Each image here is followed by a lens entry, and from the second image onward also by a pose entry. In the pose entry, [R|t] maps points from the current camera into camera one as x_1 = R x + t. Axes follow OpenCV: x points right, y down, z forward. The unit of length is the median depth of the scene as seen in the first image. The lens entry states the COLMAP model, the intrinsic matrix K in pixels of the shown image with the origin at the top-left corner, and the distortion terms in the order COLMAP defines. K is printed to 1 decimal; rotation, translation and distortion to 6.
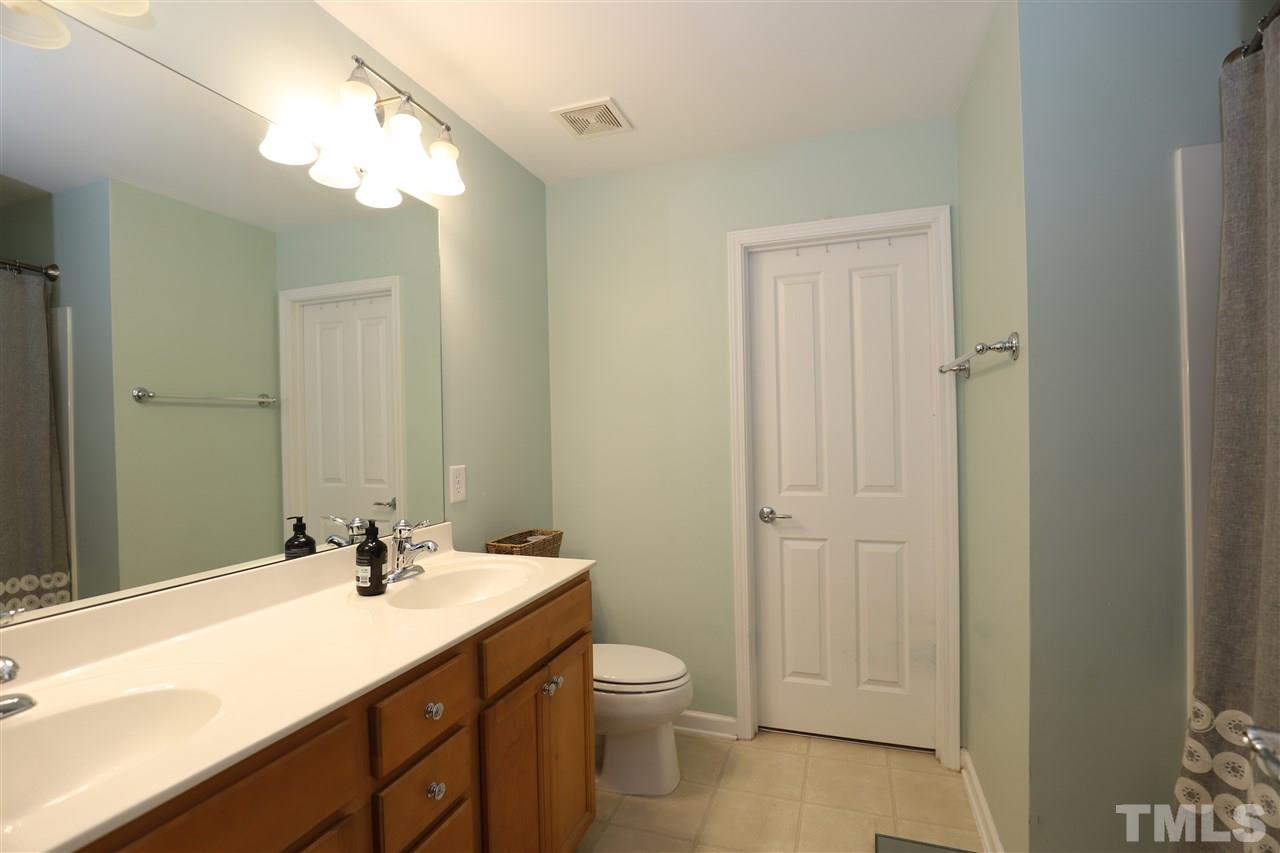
lens RADIAL K [[593.9, 0, 646.2], [0, 593.9, 427.2], [0, 0, 1]] dist [-0.034799, 0.006179]
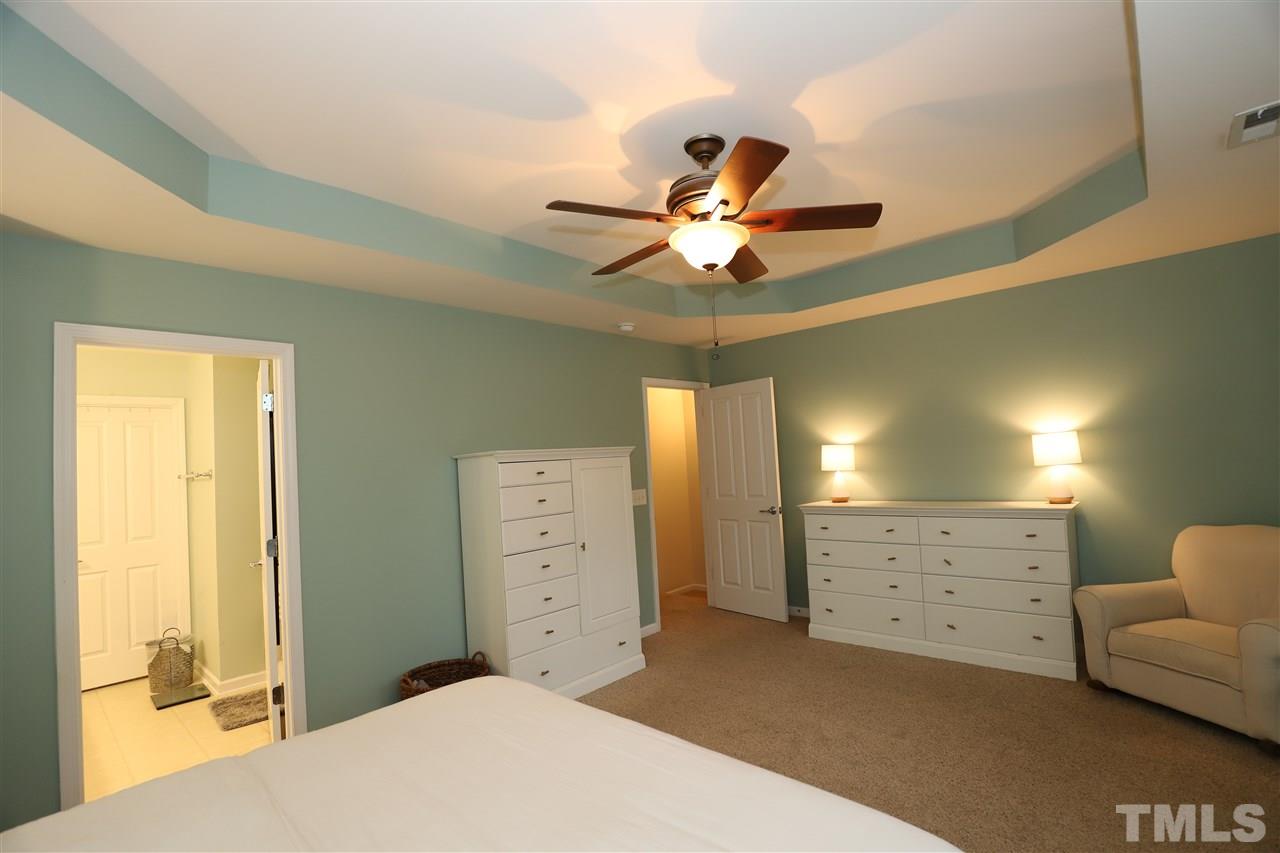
lens RADIAL K [[593.9, 0, 643.9], [0, 593.9, 432.7], [0, 0, 1]] dist [-0.034799, 0.006179]
pose [[0.404131, 0.038871, 0.913875, -0.716635], [0.053603, 0.996373, -0.066084, -0.025103], [-0.913129, 0.075693, 0.400582, -1.329744]]
